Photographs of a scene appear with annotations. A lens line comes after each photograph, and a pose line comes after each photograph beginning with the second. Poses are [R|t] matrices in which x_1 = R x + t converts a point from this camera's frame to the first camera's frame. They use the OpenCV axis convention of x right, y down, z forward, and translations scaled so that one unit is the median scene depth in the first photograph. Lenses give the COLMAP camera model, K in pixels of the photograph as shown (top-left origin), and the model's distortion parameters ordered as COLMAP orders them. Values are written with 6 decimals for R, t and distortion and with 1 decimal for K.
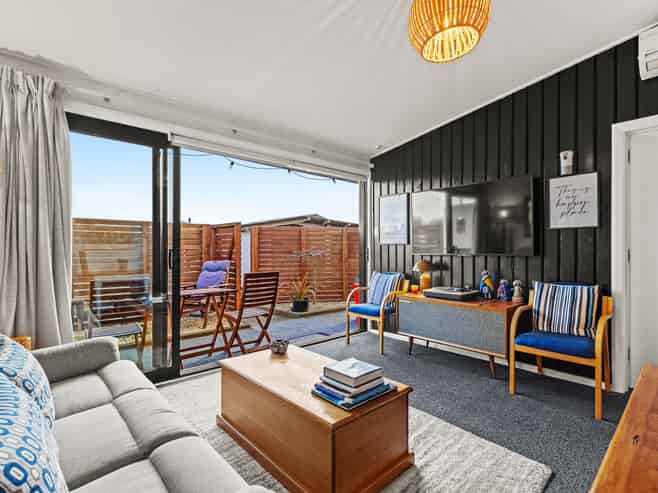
lens RADIAL K [[330.8, 0, 332.1], [0, 330.8, 249.8], [0, 0, 1]] dist [0.003486, 0.000330]
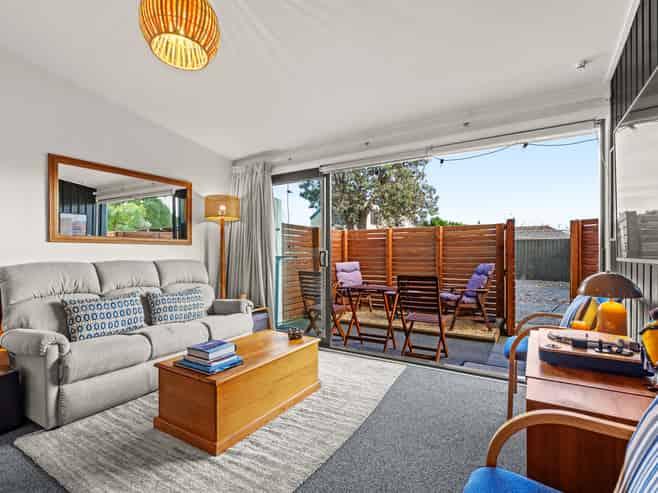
lens RADIAL K [[330.8, 0, 332.1], [0, 330.8, 249.8], [0, 0, 1]] dist [0.003486, 0.000330]
pose [[0.275163, -0.013904, -0.961297, 0.848842], [0.002441, 0.999902, -0.013763, 0.016495], [0.961394, 0.001441, 0.275170, 0.677392]]
